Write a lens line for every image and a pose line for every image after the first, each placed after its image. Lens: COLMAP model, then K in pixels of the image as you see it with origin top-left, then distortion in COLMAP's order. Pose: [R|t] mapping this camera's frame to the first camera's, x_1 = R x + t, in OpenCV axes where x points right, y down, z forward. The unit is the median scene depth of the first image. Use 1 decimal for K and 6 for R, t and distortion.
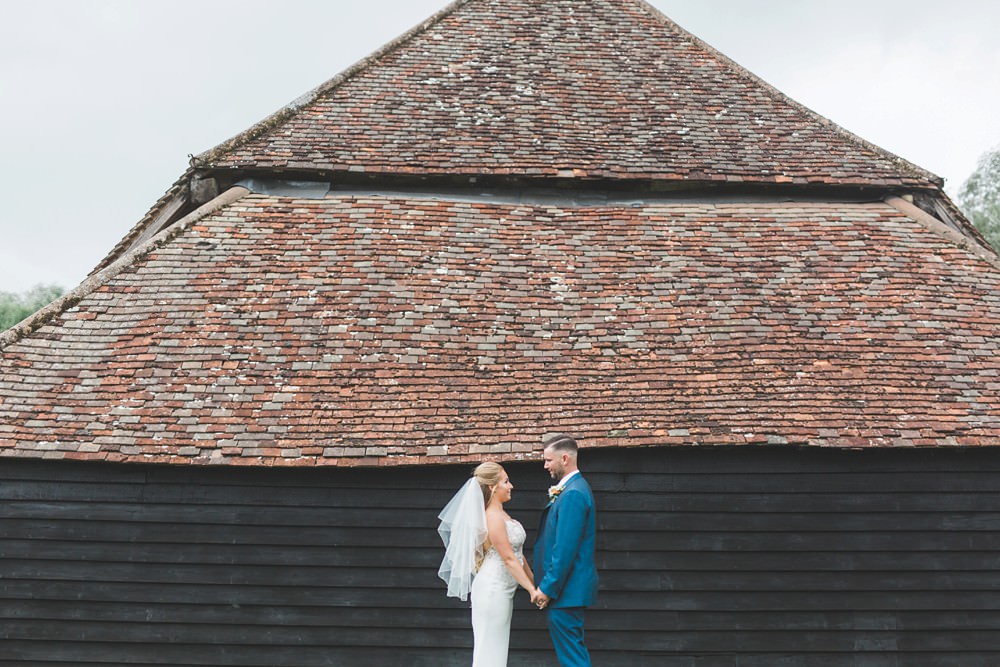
lens RADIAL K [[1461.3, 0, 500.3], [0, 1461.3, 332.0], [0, 0, 1]] dist [0.010695, 0.000000]
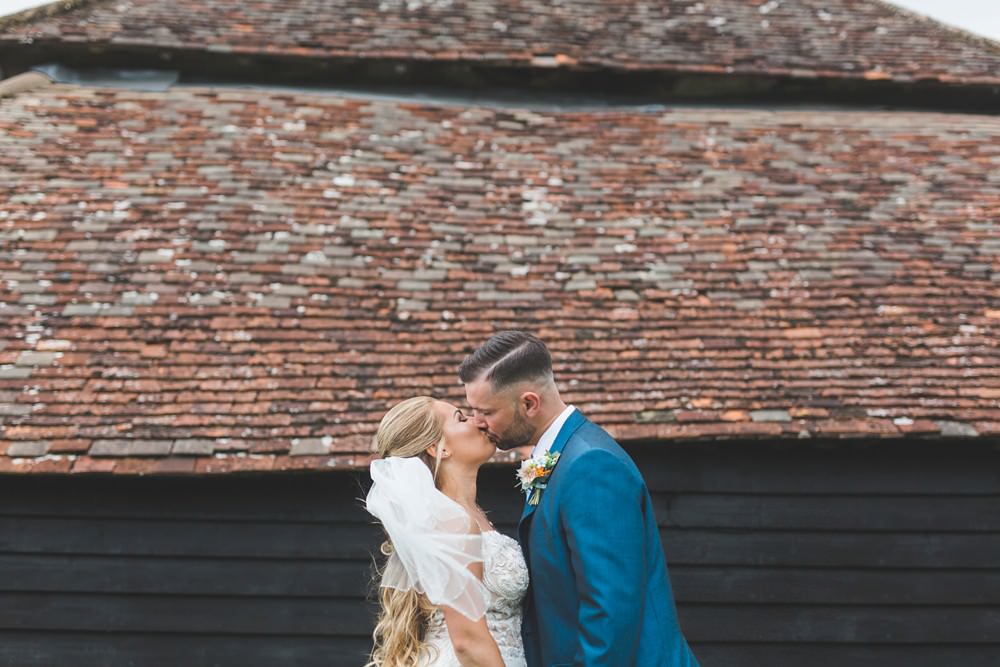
lens RADIAL K [[1461.3, 0, 499.8], [0, 1461.3, 336.2], [0, 0, 1]] dist [0.010695, 0.000000]
pose [[0.999468, 0.009080, 0.031317, 0.006818], [-0.006698, 0.997137, -0.075325, 0.073054], [-0.031912, 0.075075, 0.996667, 0.429474]]
